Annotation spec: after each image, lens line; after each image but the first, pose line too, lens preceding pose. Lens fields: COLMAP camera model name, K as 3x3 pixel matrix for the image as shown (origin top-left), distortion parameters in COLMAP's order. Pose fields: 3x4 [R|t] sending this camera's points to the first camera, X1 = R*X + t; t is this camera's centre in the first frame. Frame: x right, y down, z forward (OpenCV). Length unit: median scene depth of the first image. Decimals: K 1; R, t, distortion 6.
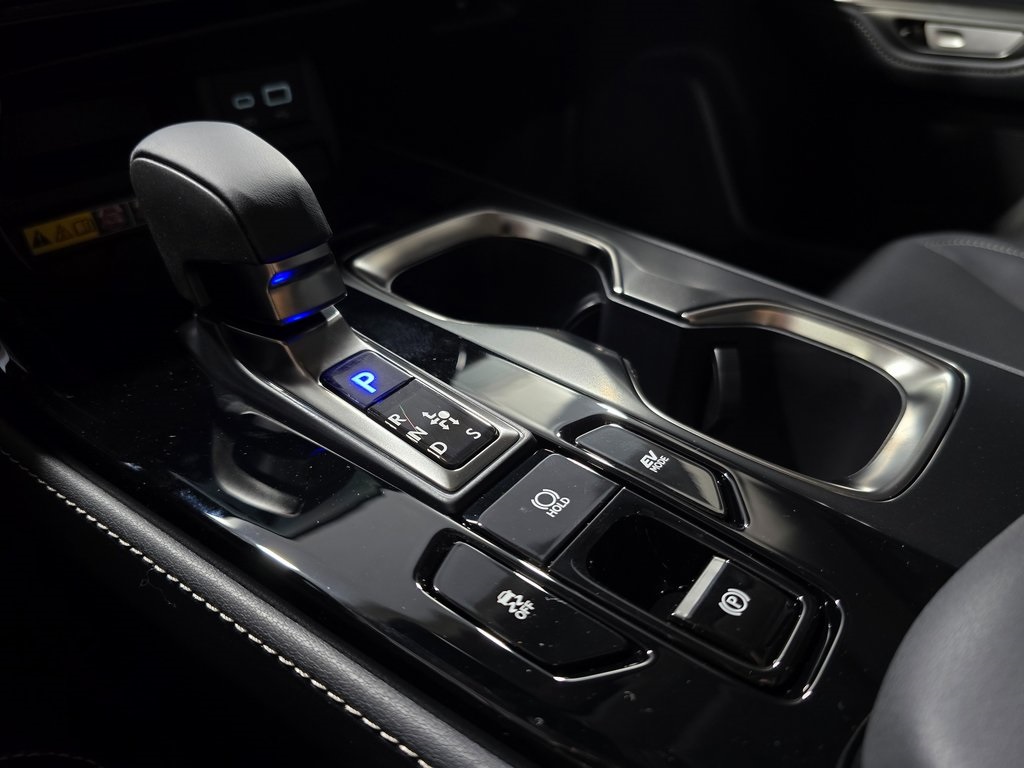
lens RADIAL K [[635.6, 0, 512.0], [0, 635.6, 384.0], [0, 0, 1]] dist [0.041509, -0.057754]
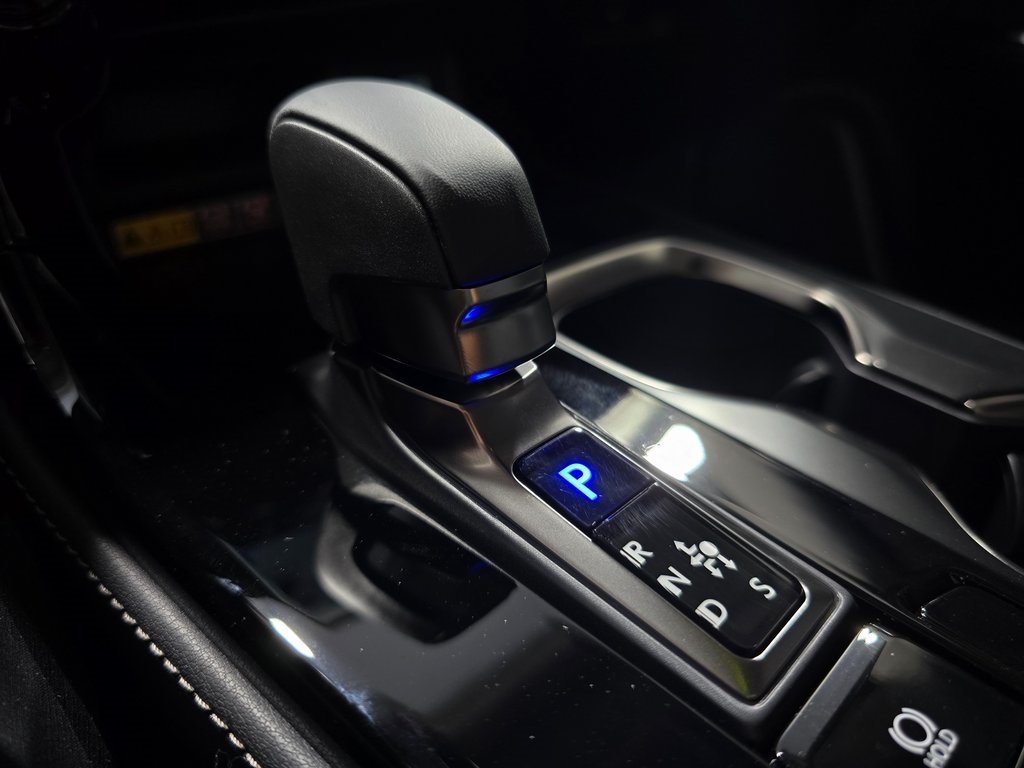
lens RADIAL K [[633.3, 0, 512.0], [0, 633.3, 384.0], [0, 0, 1]] dist [-0.032869, -0.003815]
pose [[0.993405, 0.090196, -0.070783, -0.271129], [-0.094021, 0.994174, -0.052701, -0.061859], [0.065617, 0.059008, 0.996099, 0.366220]]
